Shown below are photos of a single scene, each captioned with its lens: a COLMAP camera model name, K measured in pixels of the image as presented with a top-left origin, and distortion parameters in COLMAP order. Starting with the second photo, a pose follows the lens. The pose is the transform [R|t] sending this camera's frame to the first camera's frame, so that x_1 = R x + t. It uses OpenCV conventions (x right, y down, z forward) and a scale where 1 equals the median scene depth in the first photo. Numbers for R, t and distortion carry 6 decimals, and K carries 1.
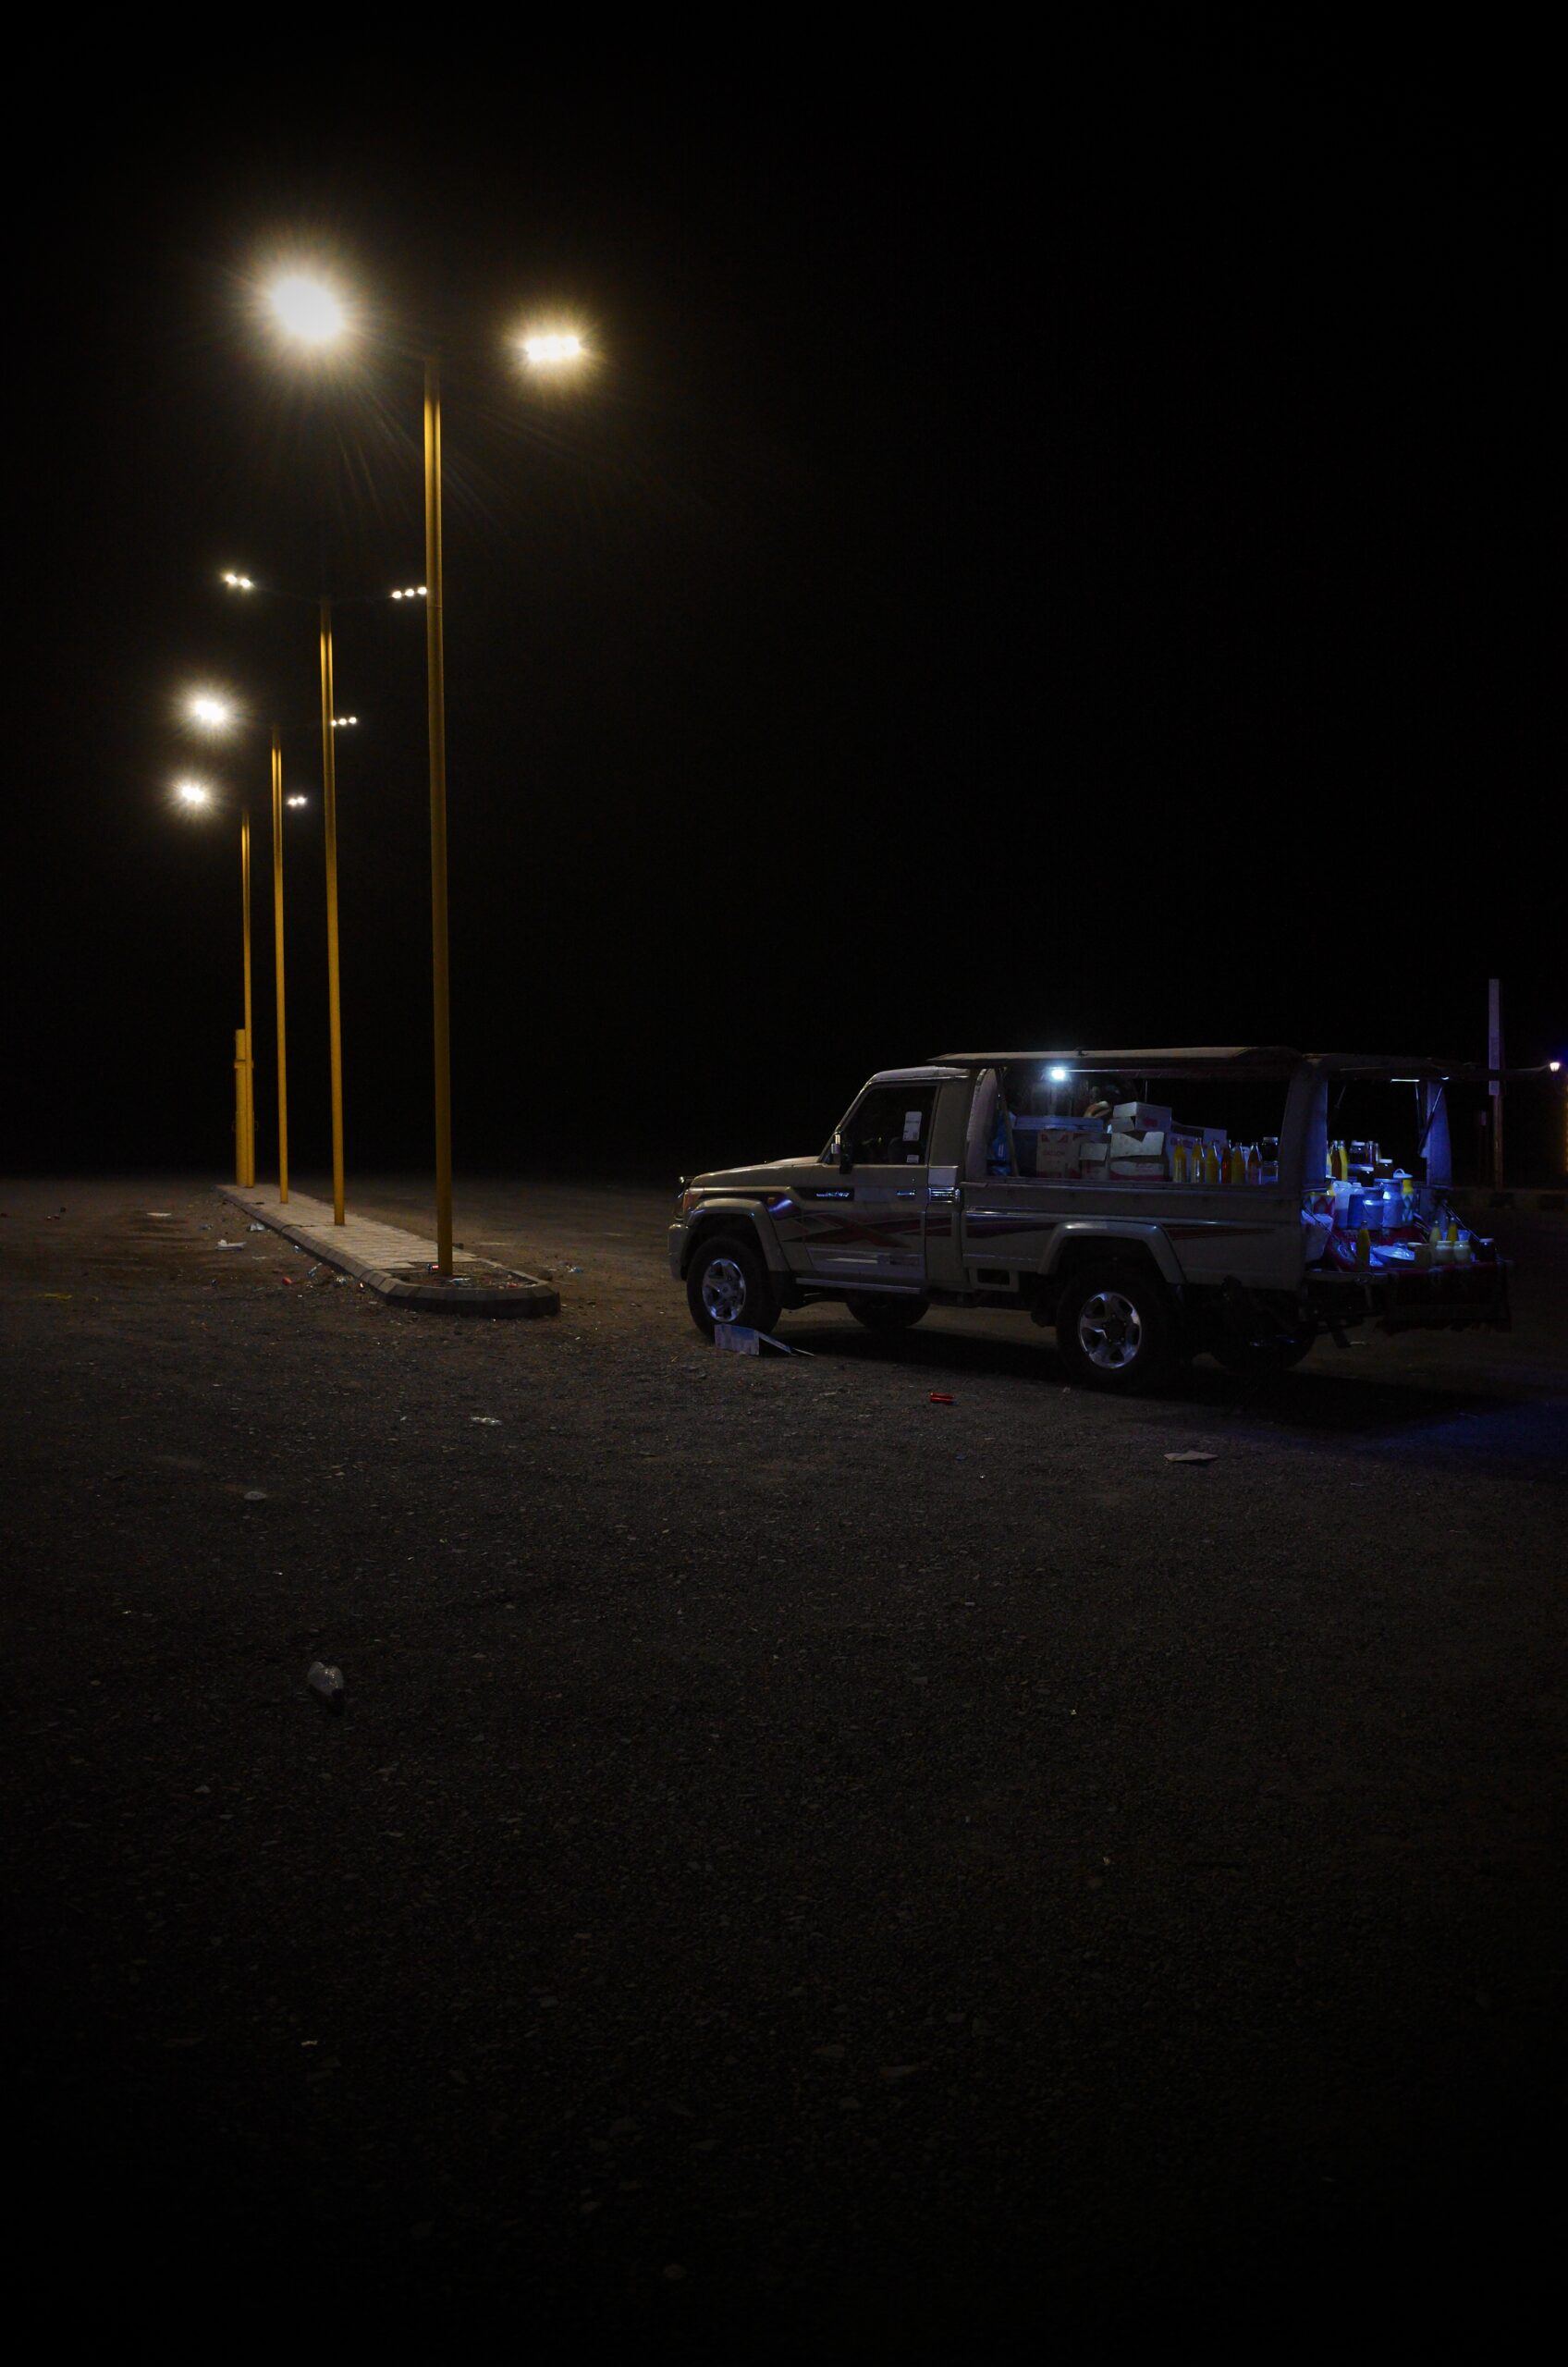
lens RADIAL K [[1879.2, 0, 784.0], [0, 1879.2, 1183.5], [0, 0, 1]] dist [-0.011724, 0.018600]
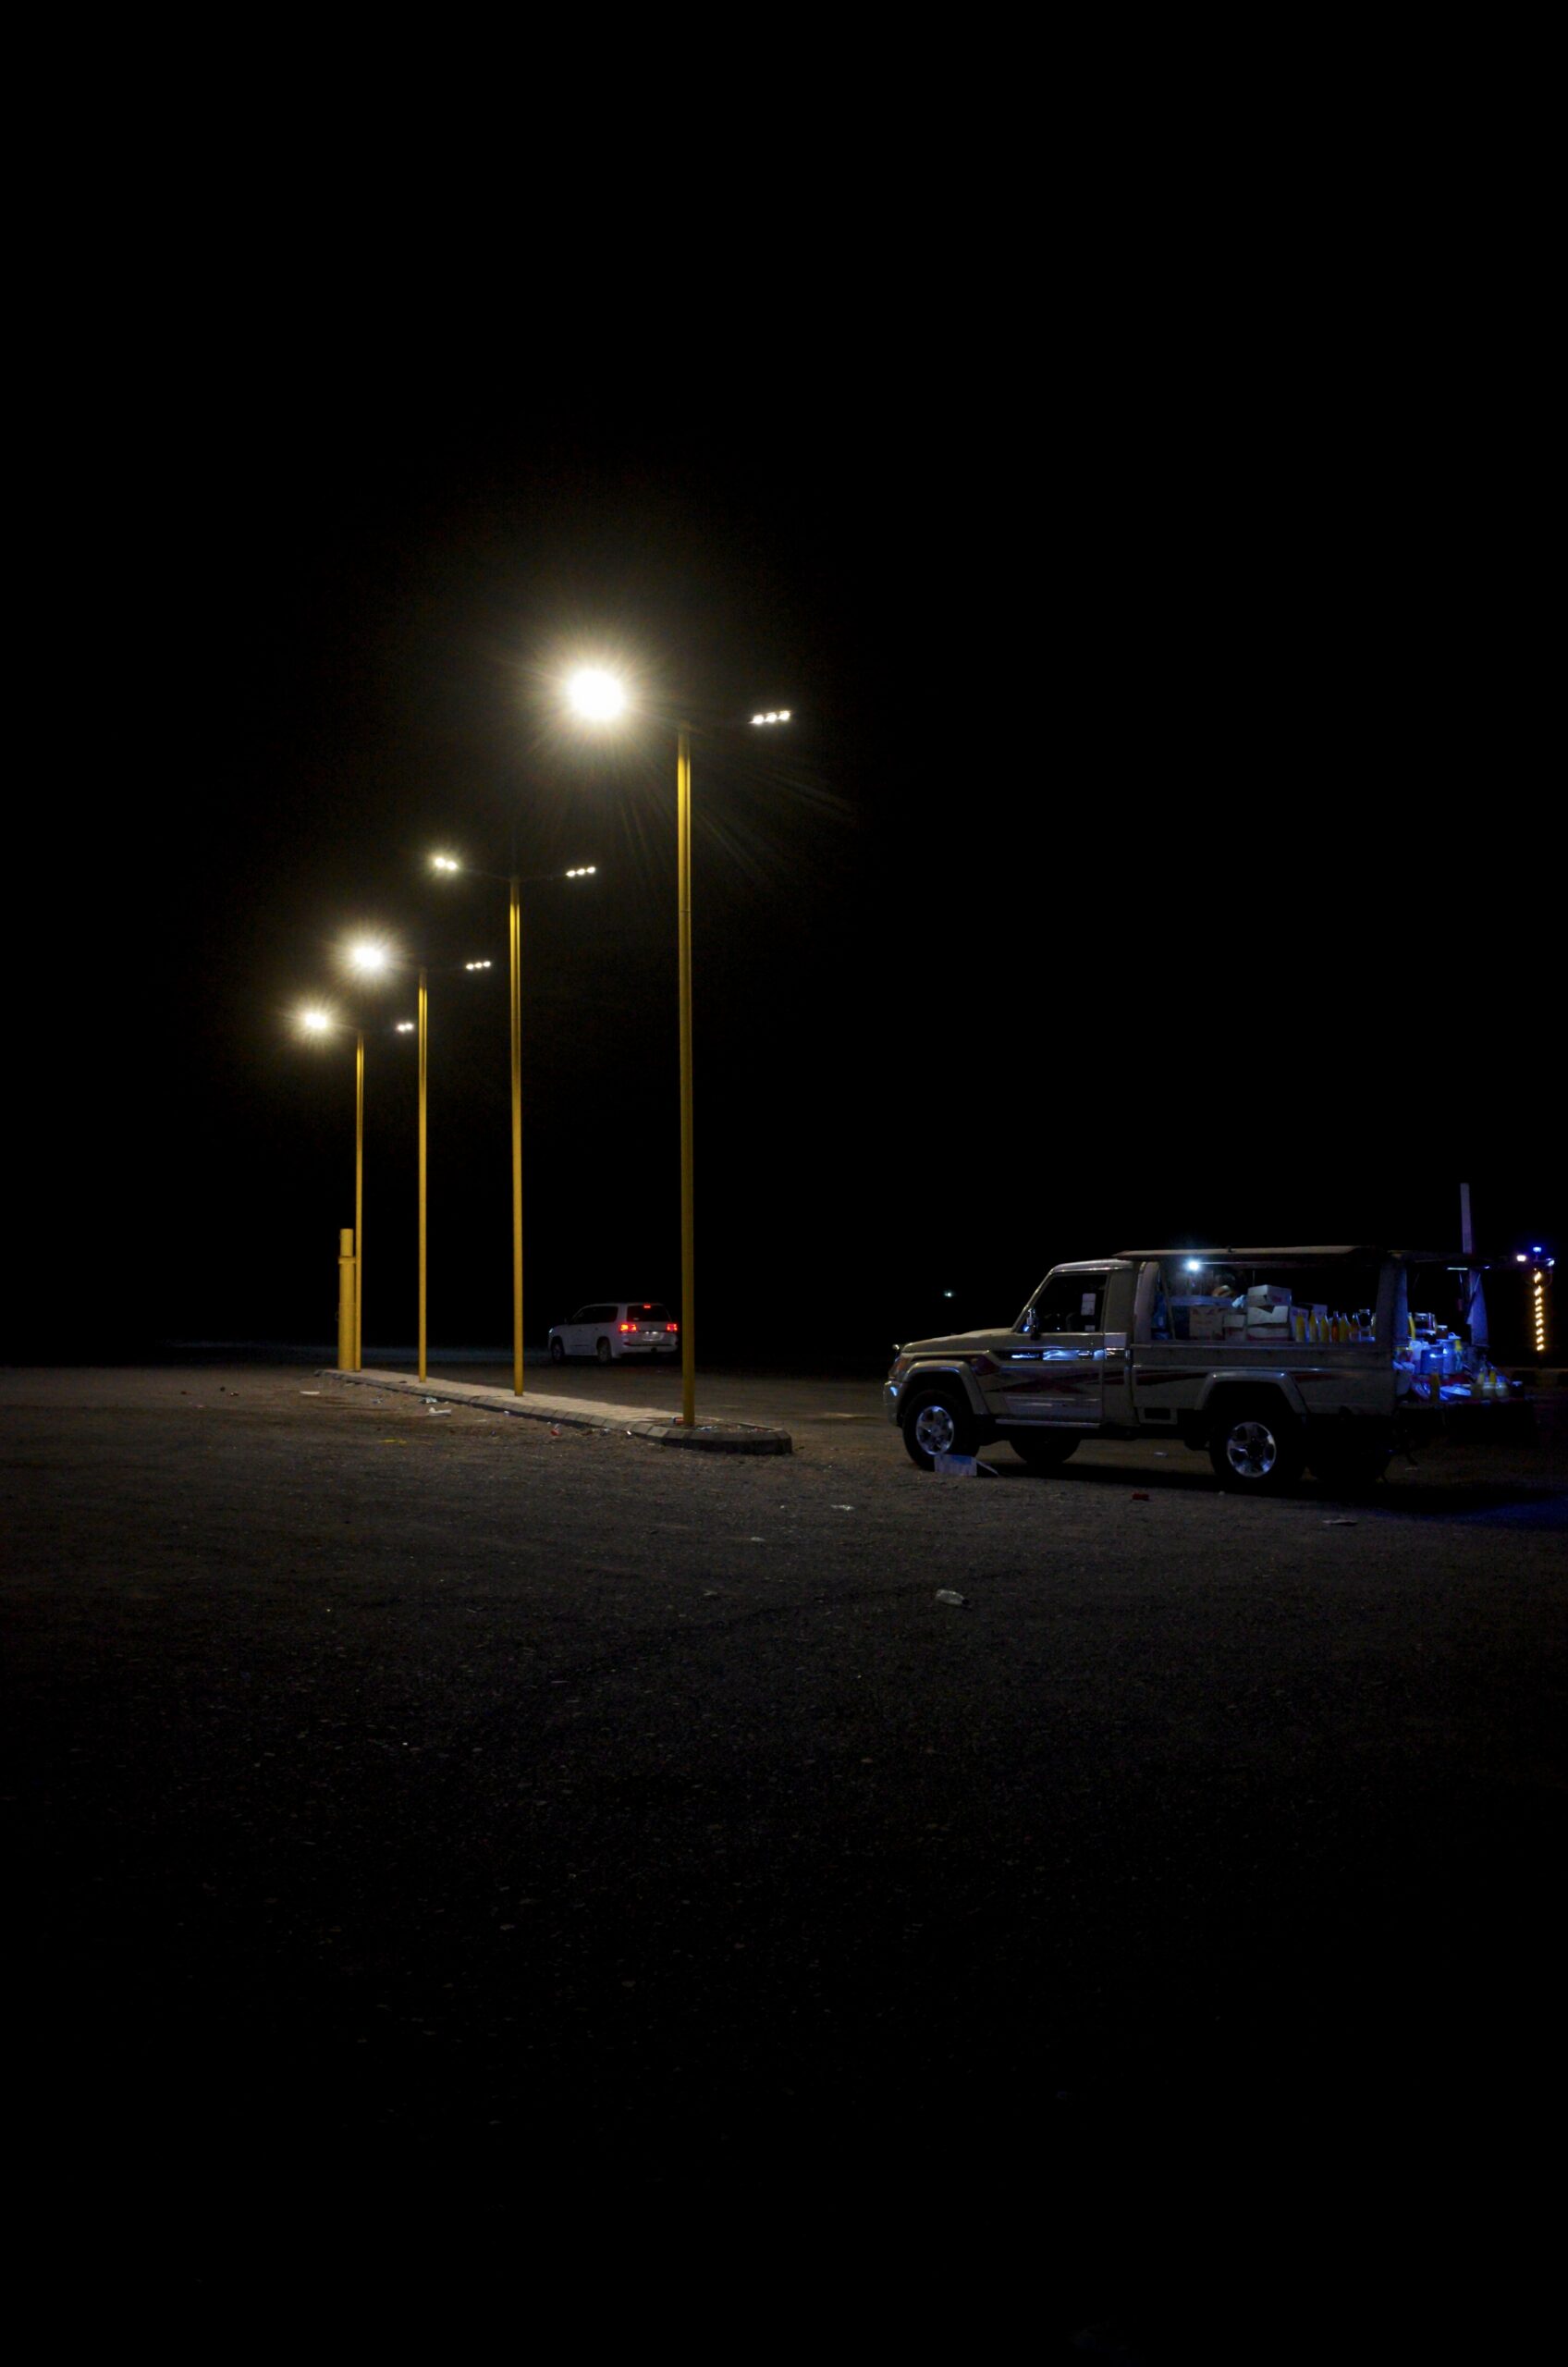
lens RADIAL K [[1879.2, 0, 784.0], [0, 1879.2, 1183.5], [0, 0, 1]] dist [-0.011724, 0.018600]
pose [[0.999643, -0.001181, 0.026689, -0.203284], [0.003941, 0.994608, -0.103633, 0.024407], [-0.026423, 0.103701, 0.994257, -0.381391]]
